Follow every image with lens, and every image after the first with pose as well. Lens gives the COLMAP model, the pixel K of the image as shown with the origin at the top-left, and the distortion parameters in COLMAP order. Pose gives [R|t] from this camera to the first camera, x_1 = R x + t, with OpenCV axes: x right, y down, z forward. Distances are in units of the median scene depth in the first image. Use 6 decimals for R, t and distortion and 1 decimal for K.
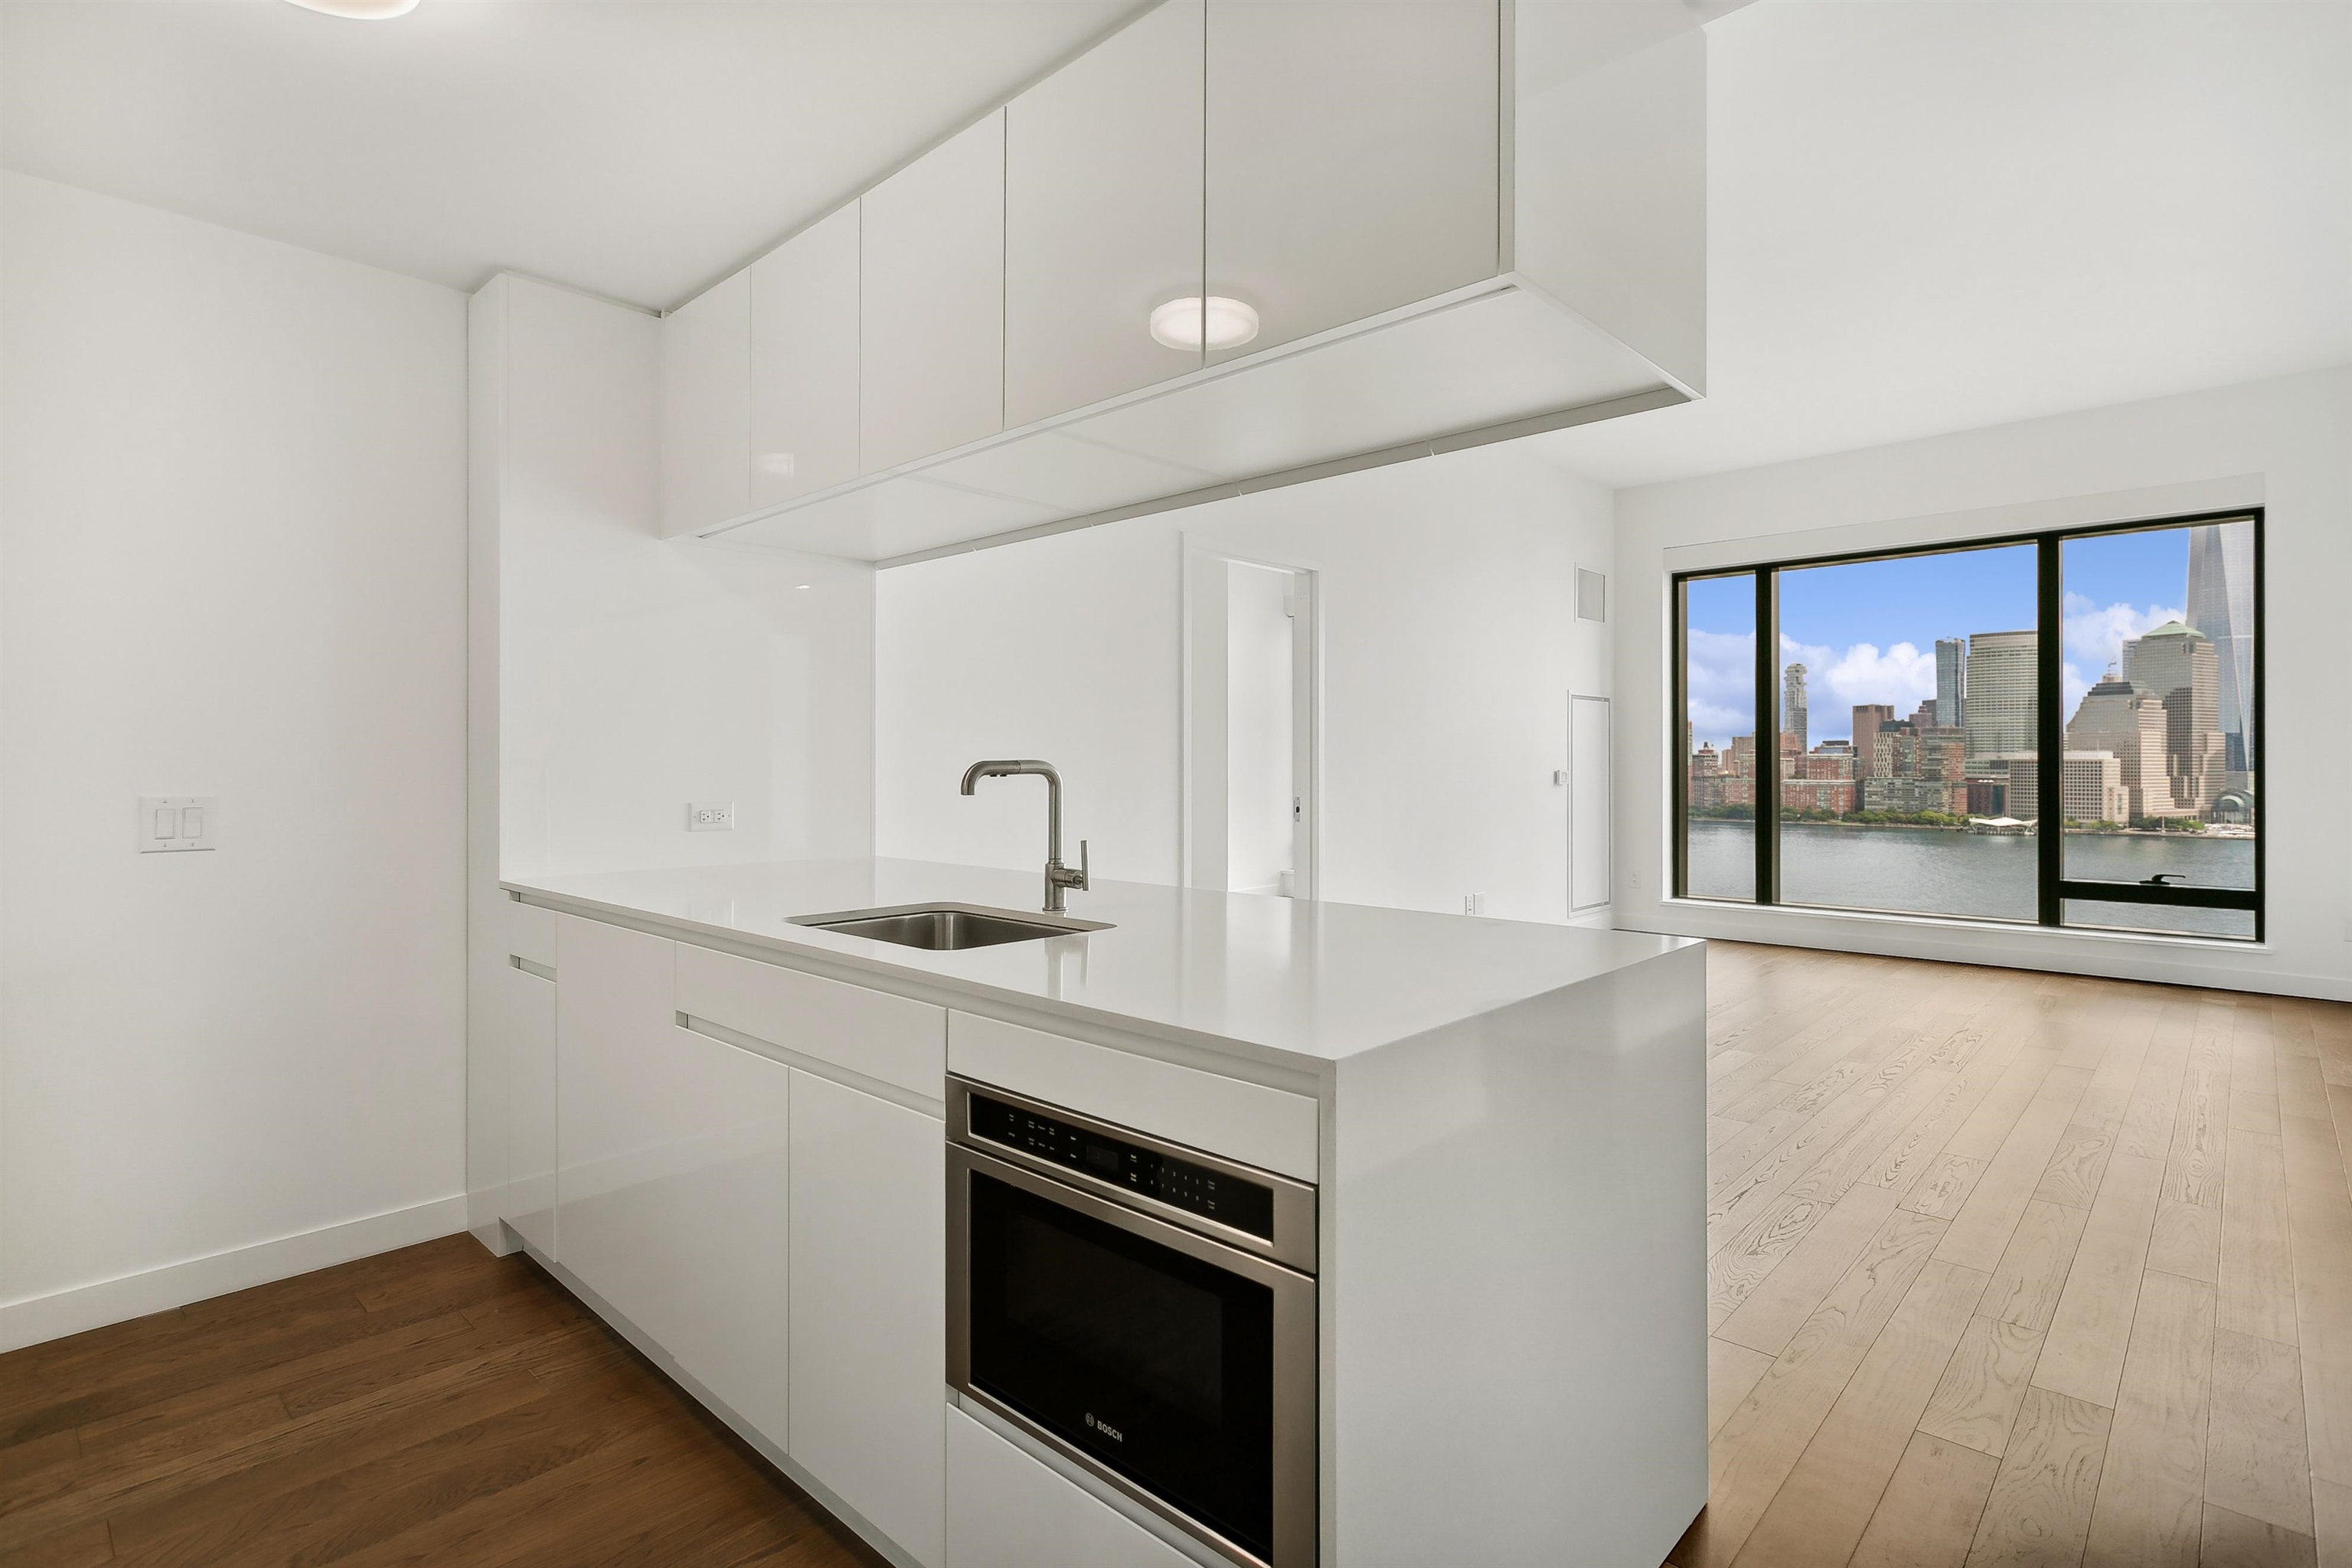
lens RADIAL K [[1145.3, 0, 1181.3], [0, 1145.3, 765.3], [0, 0, 1]] dist [0.002721, 0.000532]
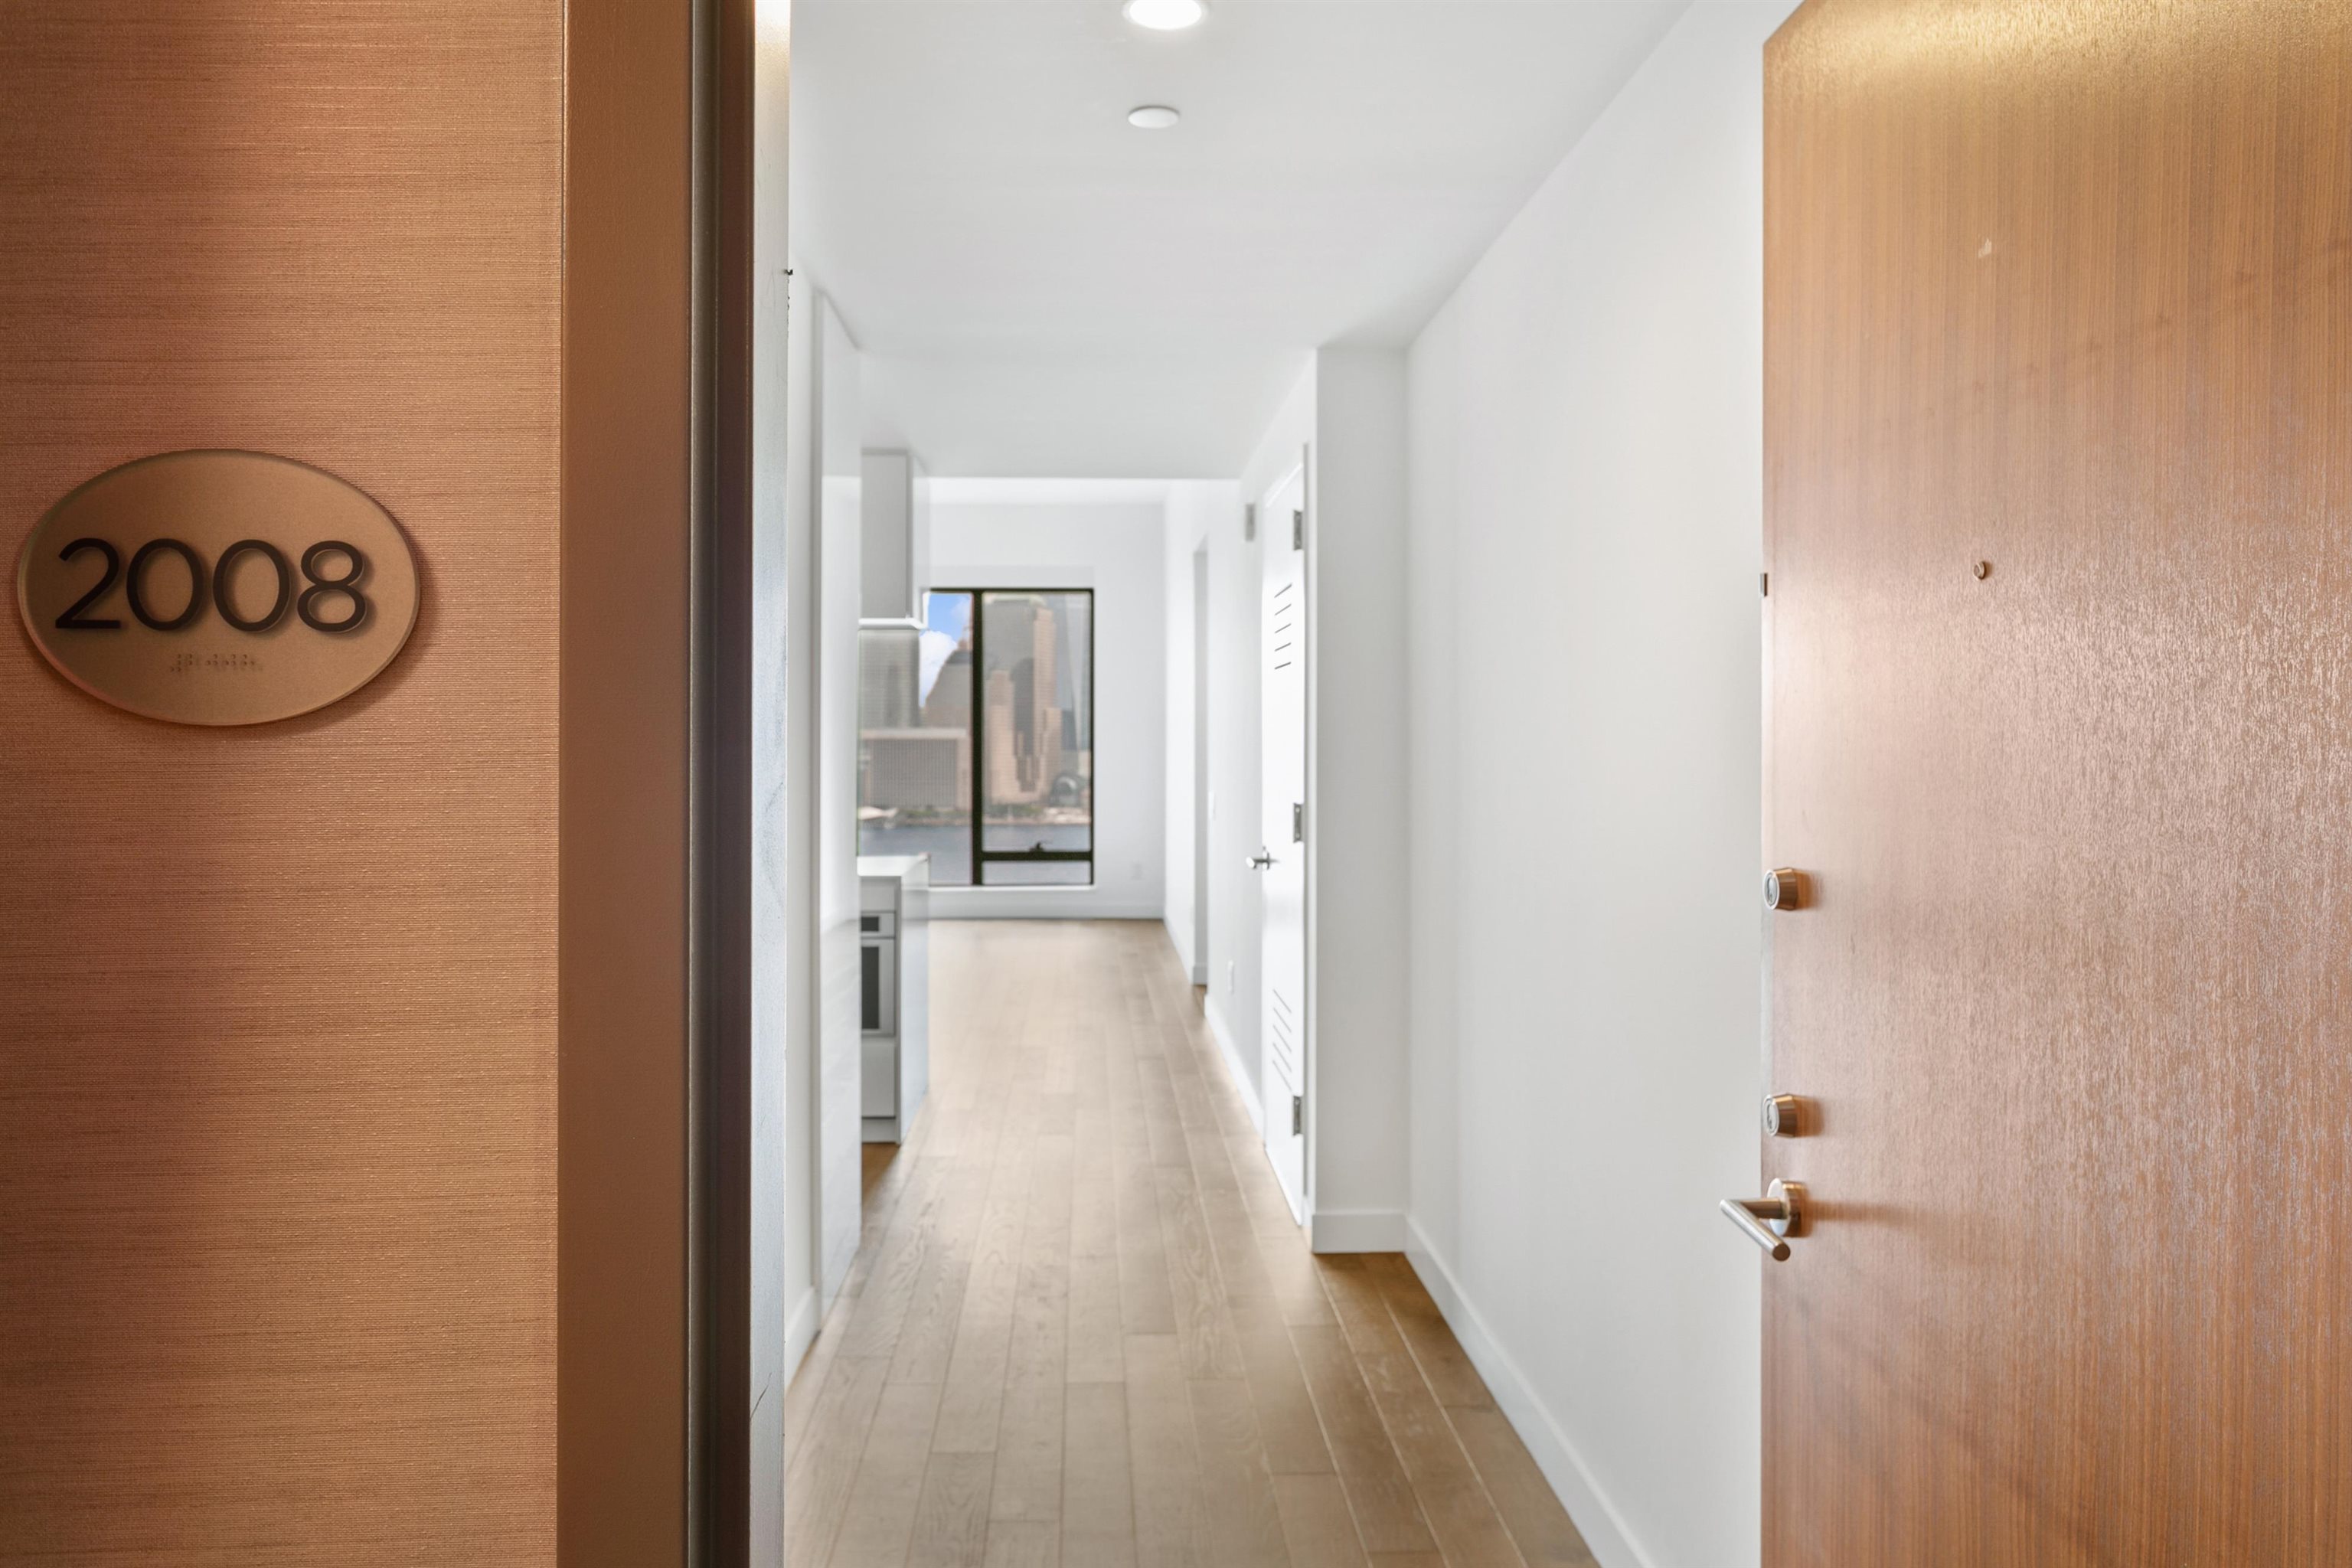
lens RADIAL K [[1680.6, 0, 1174.3], [0, 1680.6, 779.9], [0, 0, 1]] dist [-0.000222, -0.000023]
pose [[0.693204, -0.014039, 0.720605, -1.028783], [-0.001331, 0.999784, 0.020758, -0.046255], [-0.720740, -0.015348, 0.693035, -1.083981]]
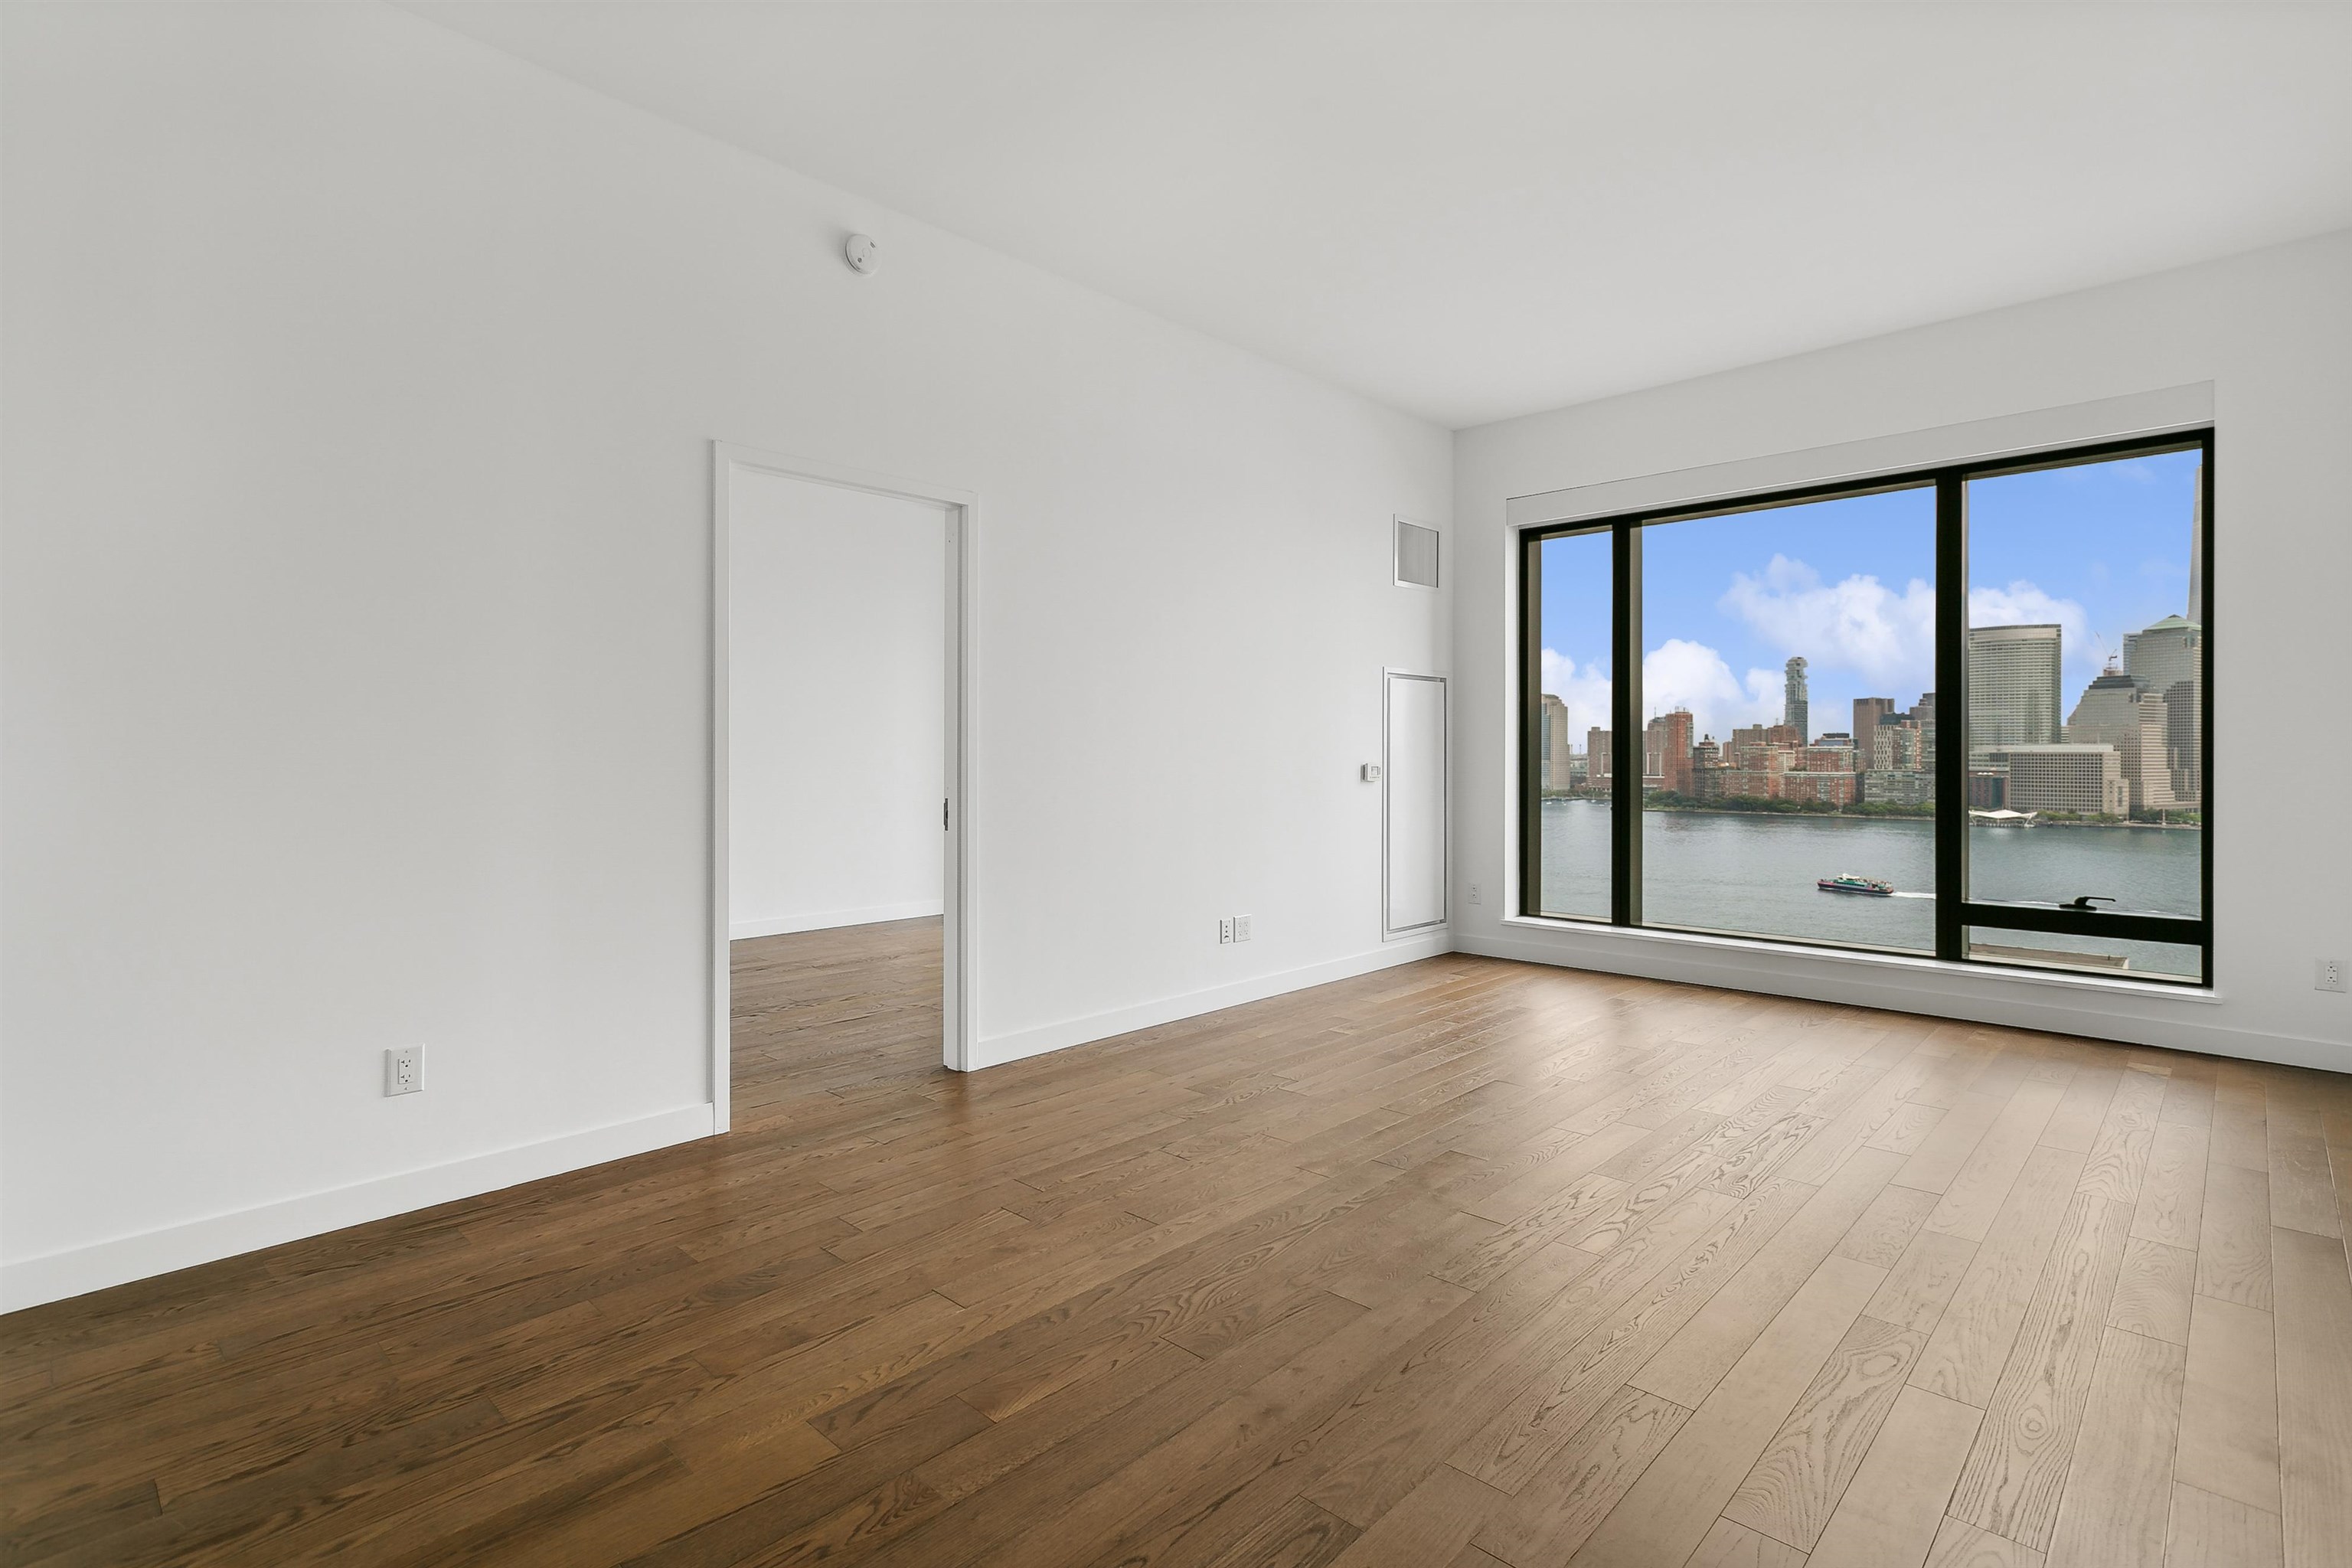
lens RADIAL K [[1127.3, 0, 1177.8], [0, 1127.3, 758.2], [0, 0, 1]] dist [0.002308, 0.000434]
pose [[0.999946, 0.001496, -0.010303, 0.480203], [-0.001483, 0.999998, 0.001300, -0.001340], [0.010305, -0.001284, 0.999946, 0.438323]]
